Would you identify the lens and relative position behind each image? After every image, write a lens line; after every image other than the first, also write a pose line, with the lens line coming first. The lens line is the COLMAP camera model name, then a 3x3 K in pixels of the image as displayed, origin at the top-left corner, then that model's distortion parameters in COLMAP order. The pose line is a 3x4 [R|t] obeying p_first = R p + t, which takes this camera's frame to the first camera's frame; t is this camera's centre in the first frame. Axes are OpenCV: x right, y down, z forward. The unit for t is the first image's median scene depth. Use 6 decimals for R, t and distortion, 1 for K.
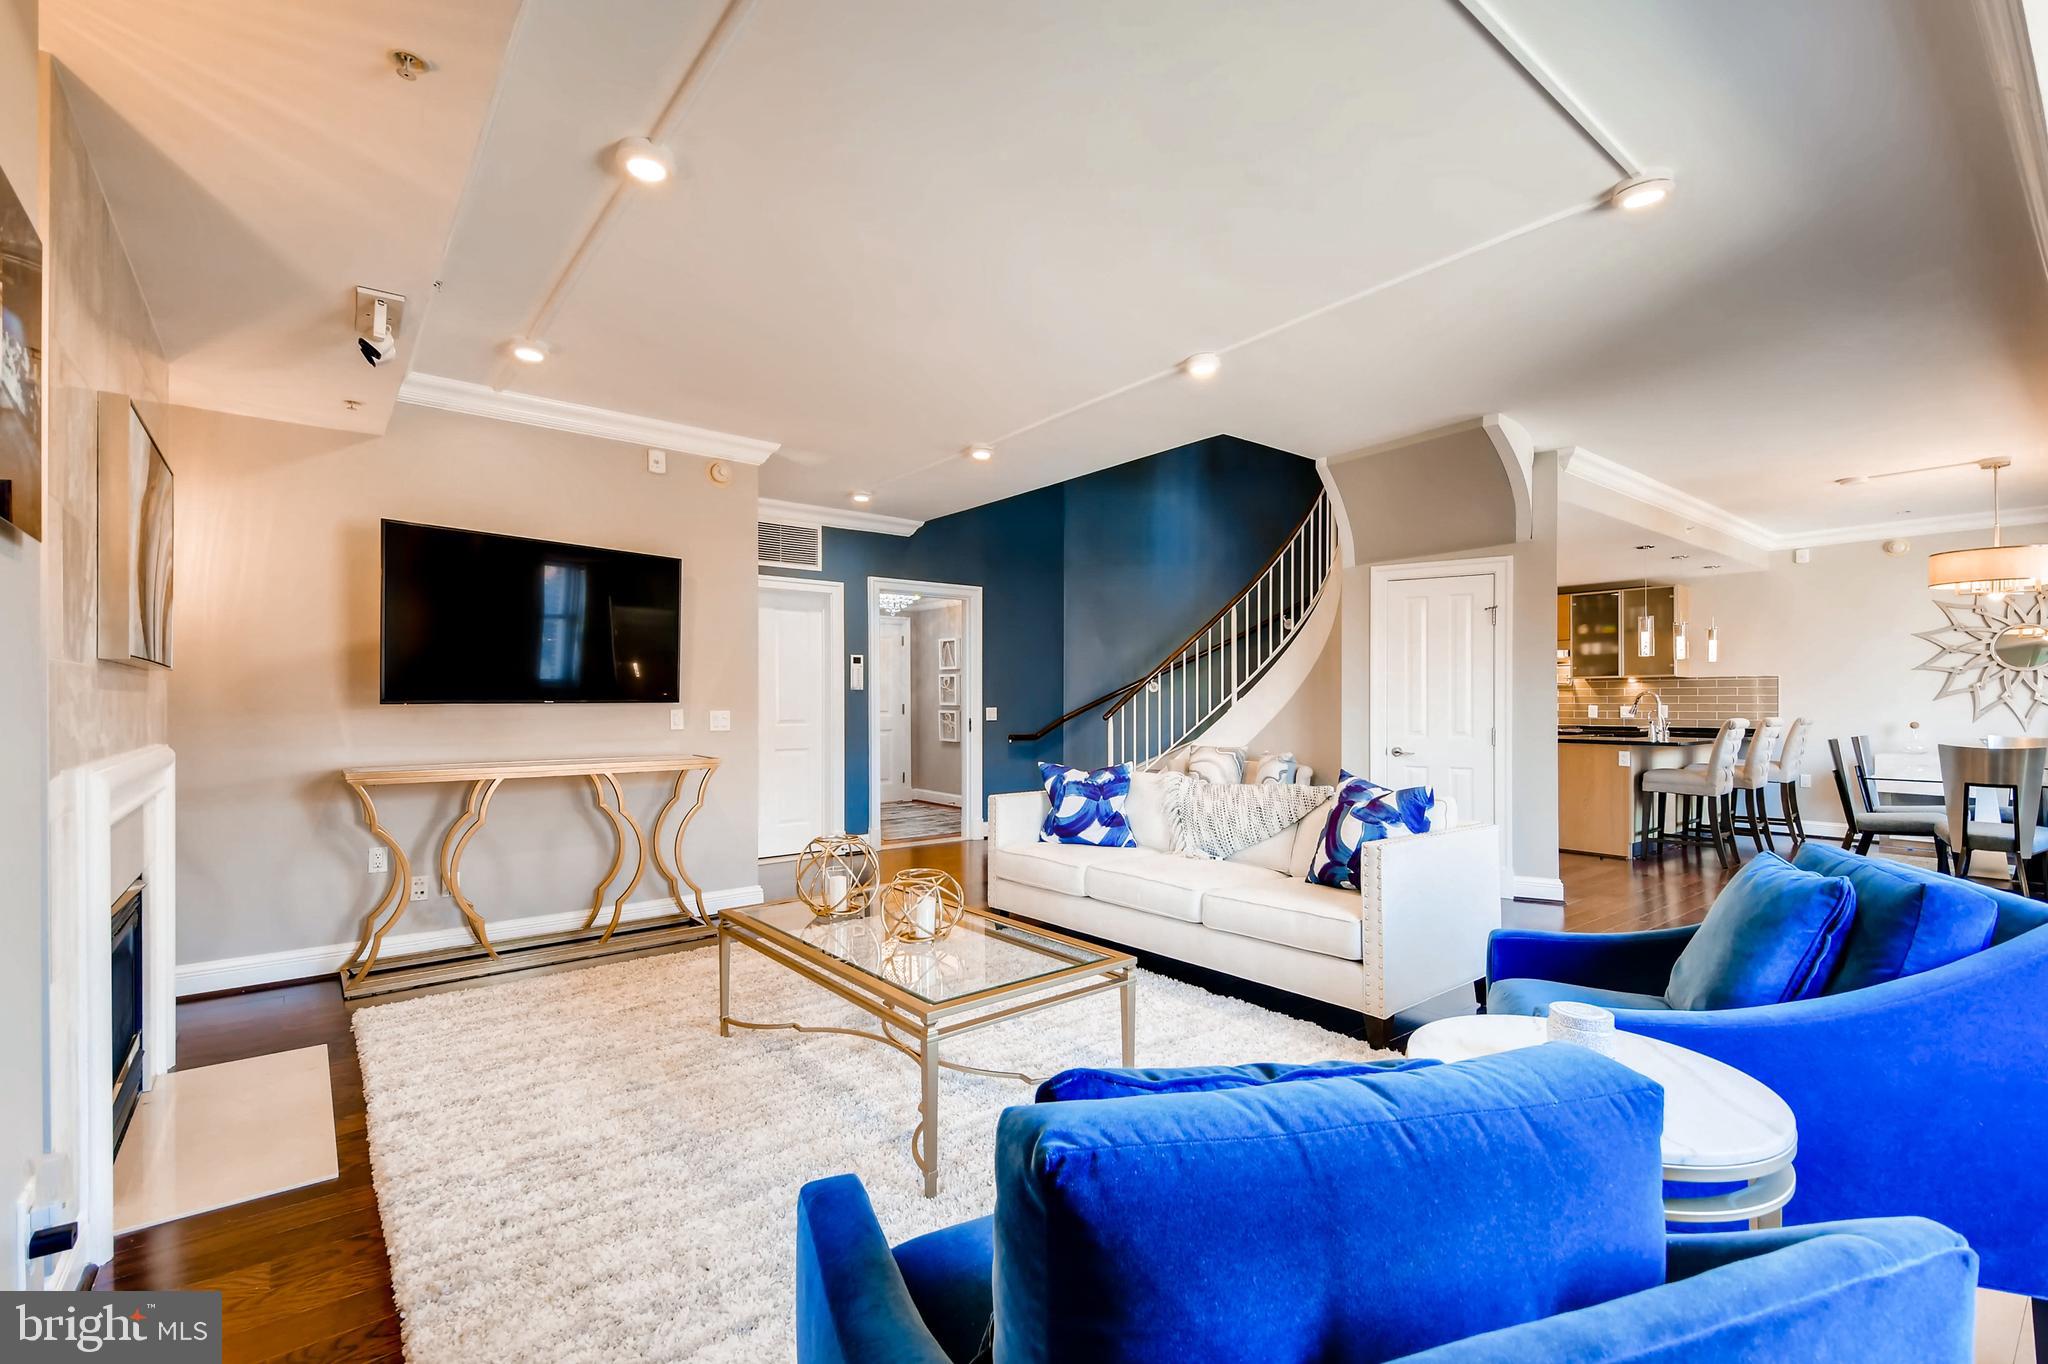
lens RADIAL K [[886.1, 0, 1015.2], [0, 886.1, 696.0], [0, 0, 1]] dist [0.047685, -0.027892]
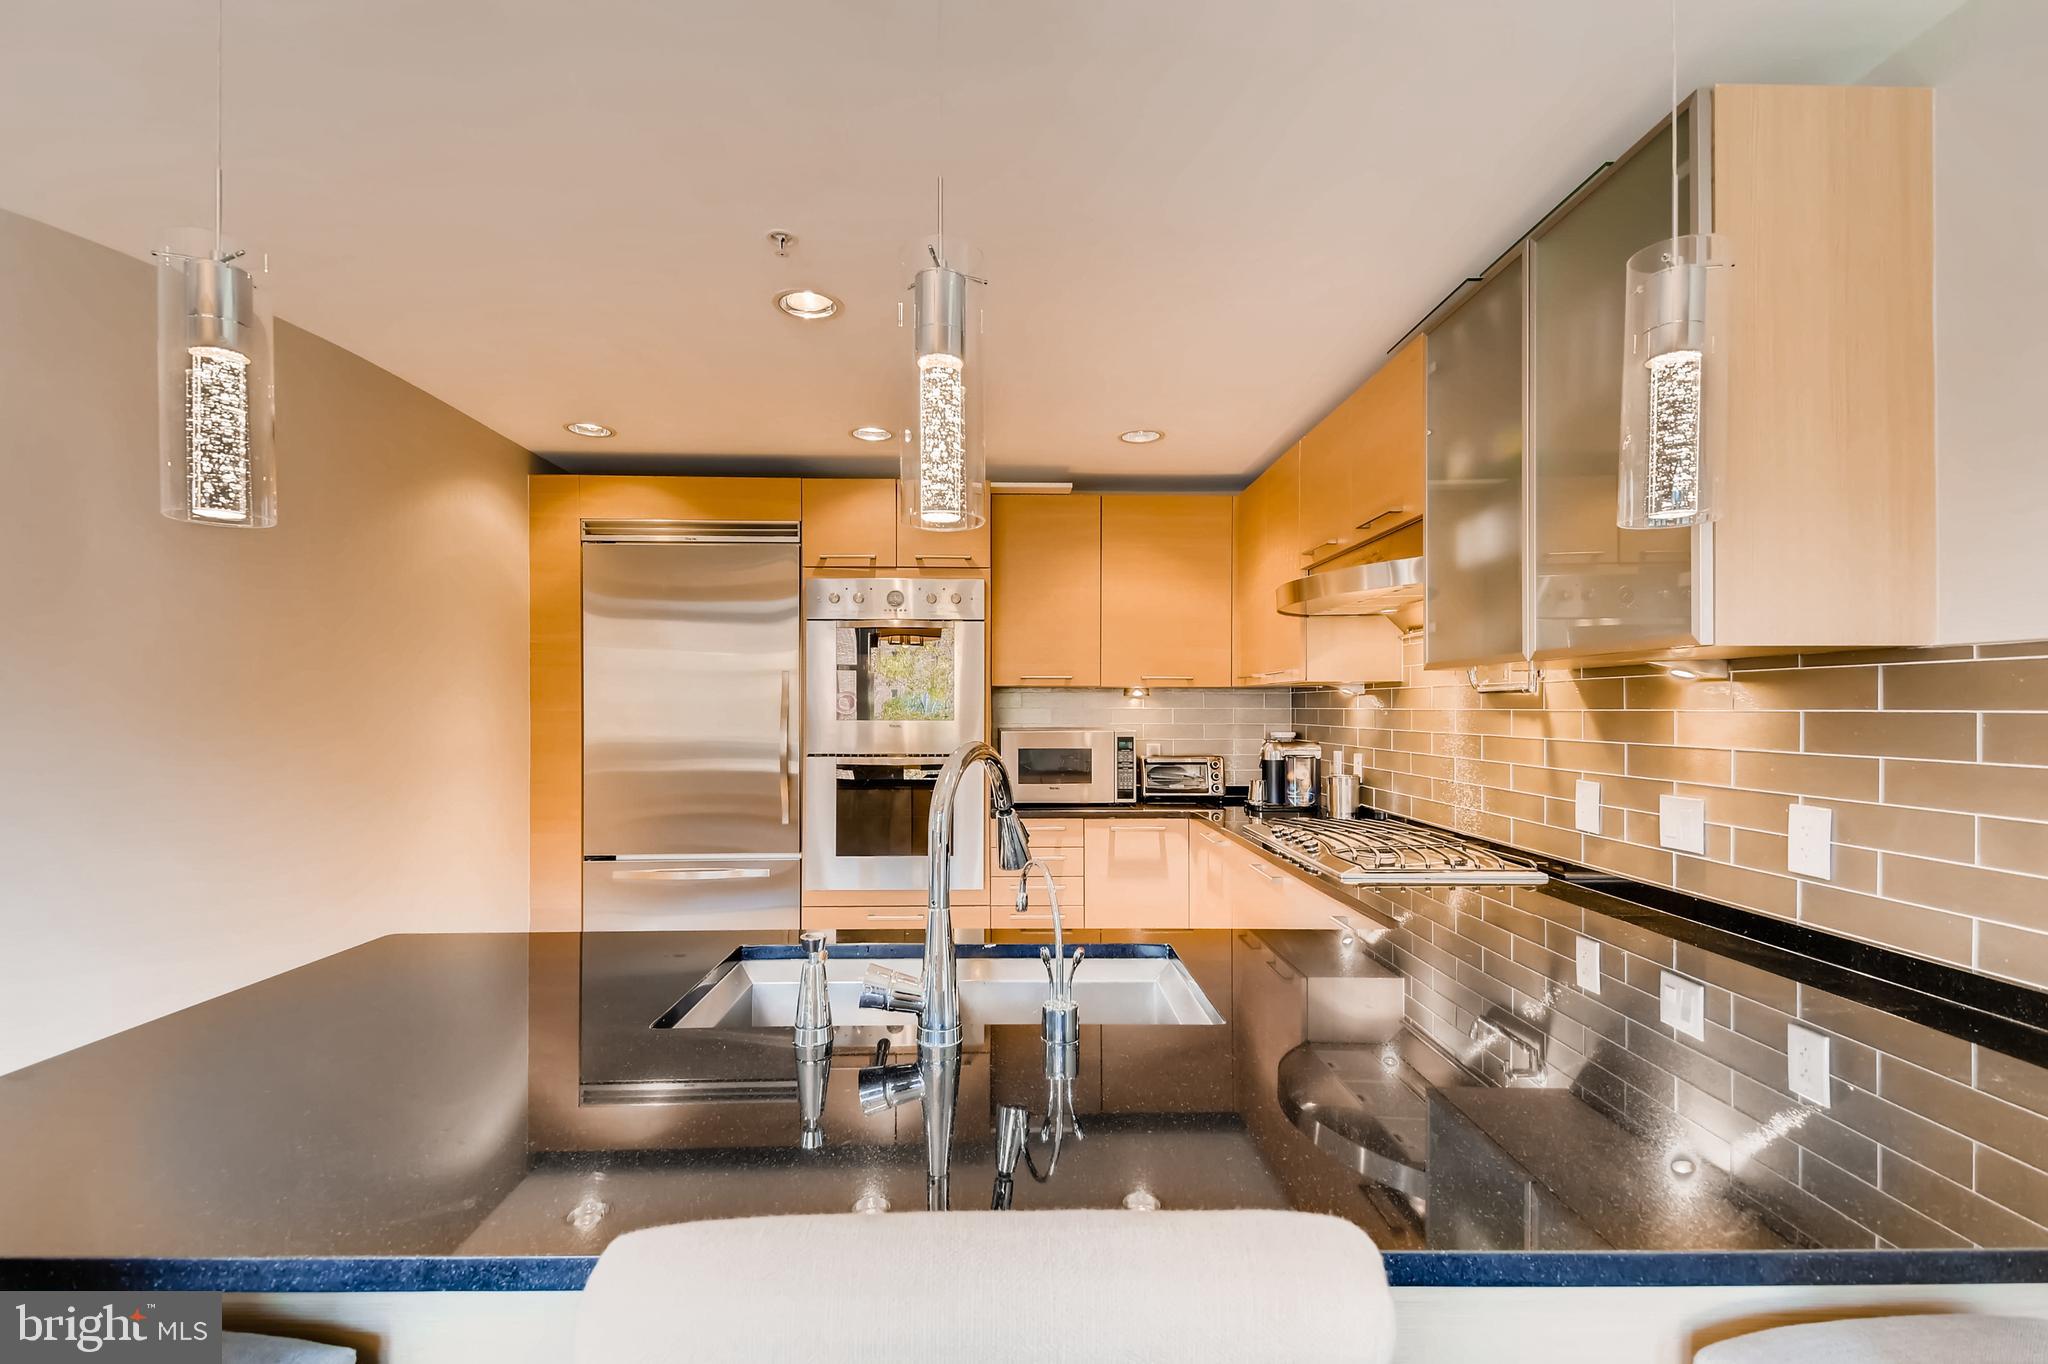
lens RADIAL K [[886.1, 0, 1015.2], [0, 886.1, 696.0], [0, 0, 1]] dist [0.047685, -0.027892]
pose [[0.792715, -0.007991, -0.609540, 0.888803], [0.005125, 0.999966, -0.006444, -0.014515], [0.609571, 0.001984, 0.792729, 0.957375]]
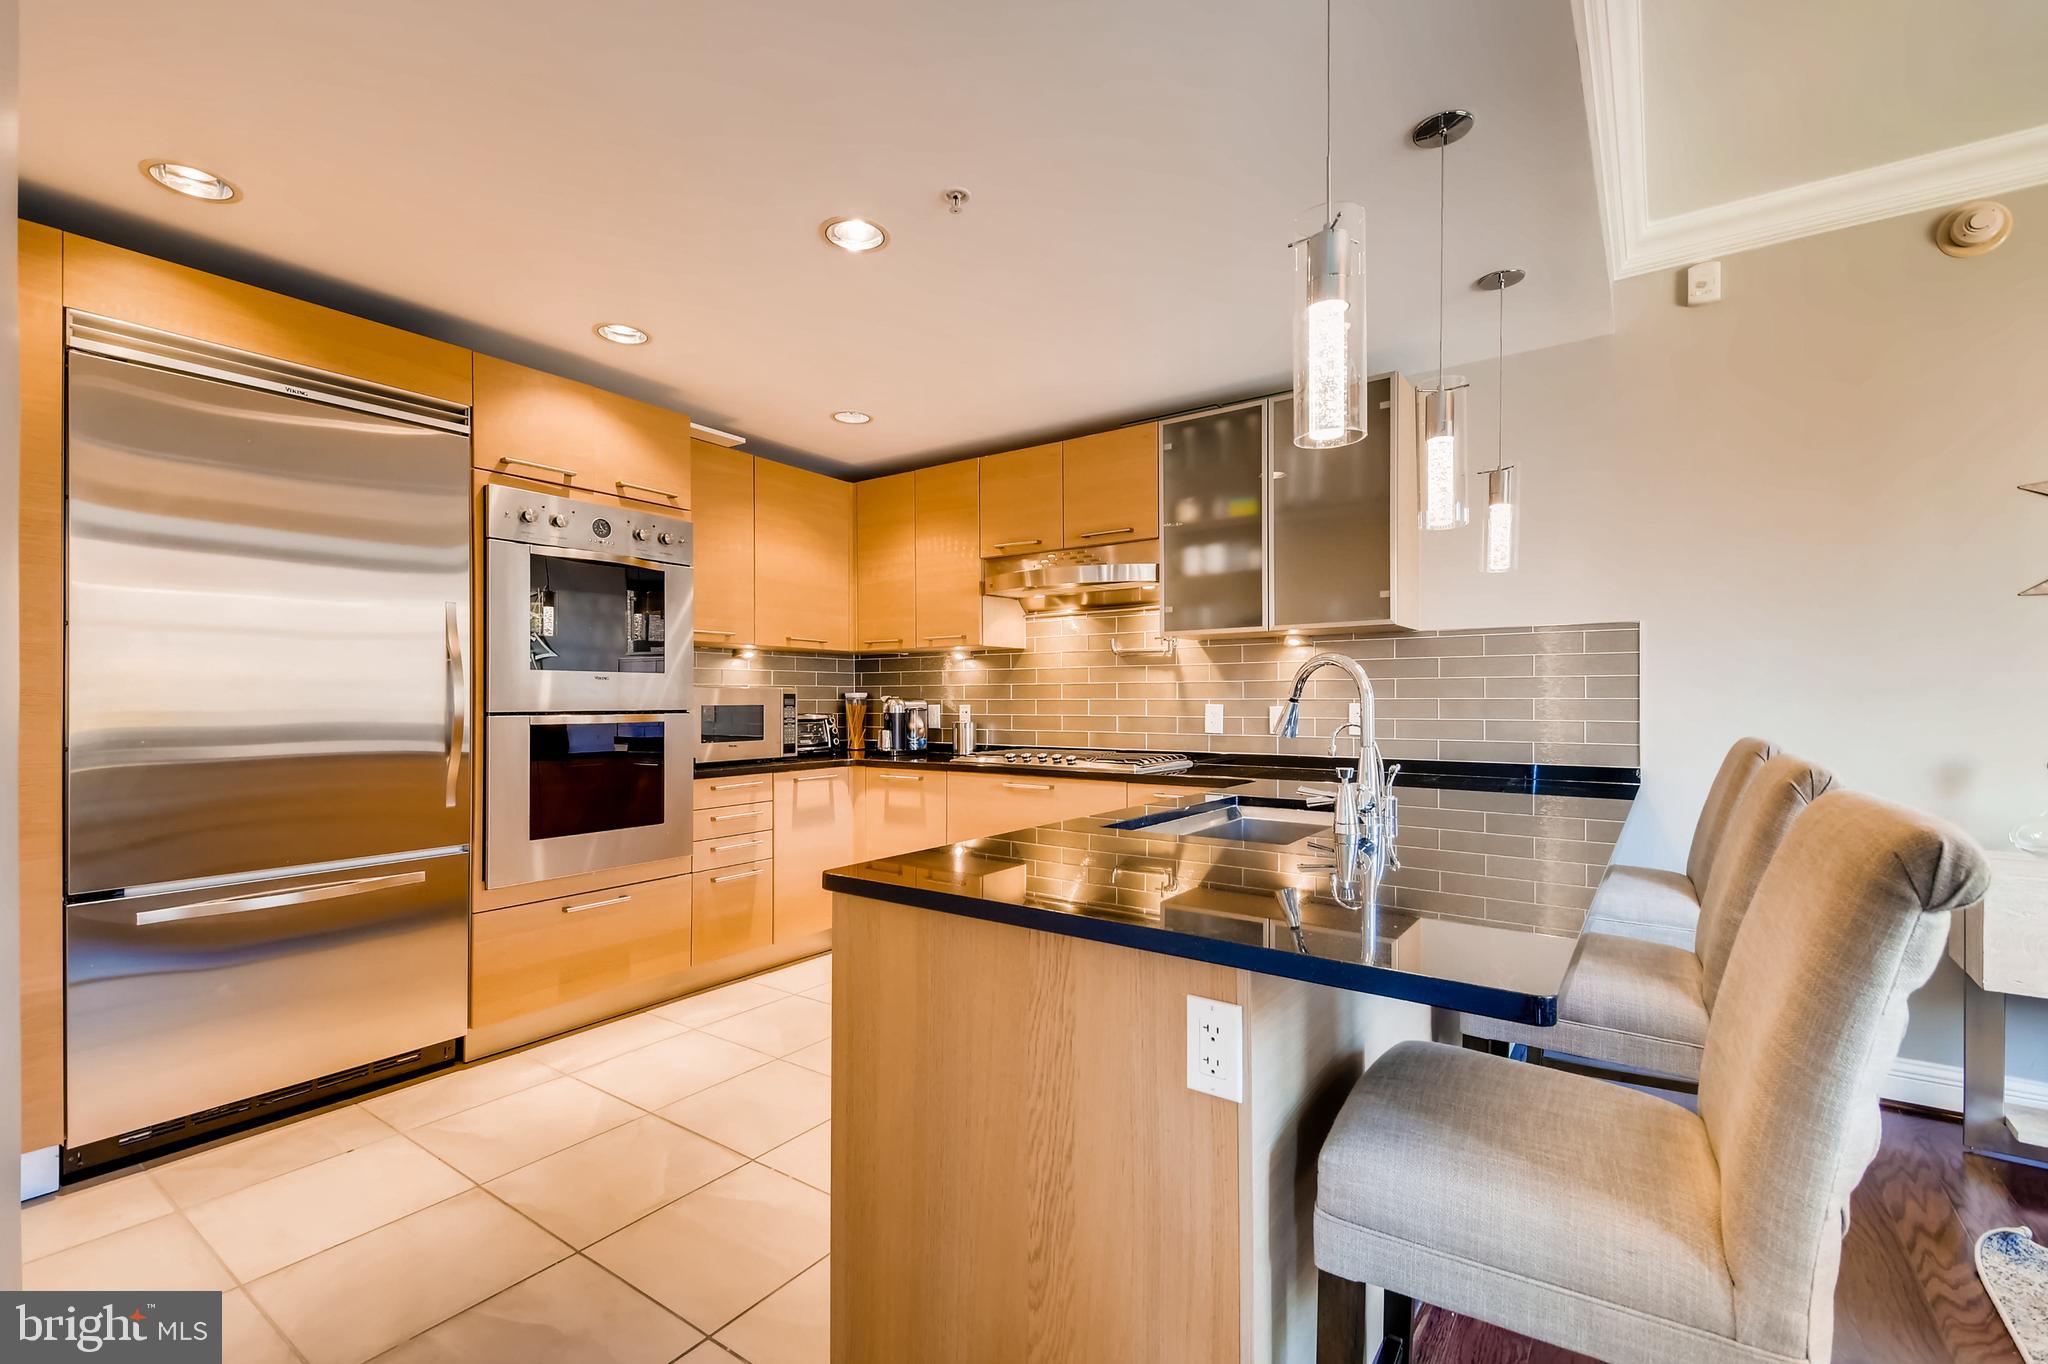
lens RADIAL K [[886.1, 0, 1015.2], [0, 886.1, 696.0], [0, 0, 1]] dist [0.047685, -0.027892]
pose [[0.963359, -0.002355, 0.268206, 0.592121], [0.001140, 0.999988, 0.004684, 0.006610], [-0.268214, -0.004206, 0.963350, 0.840337]]
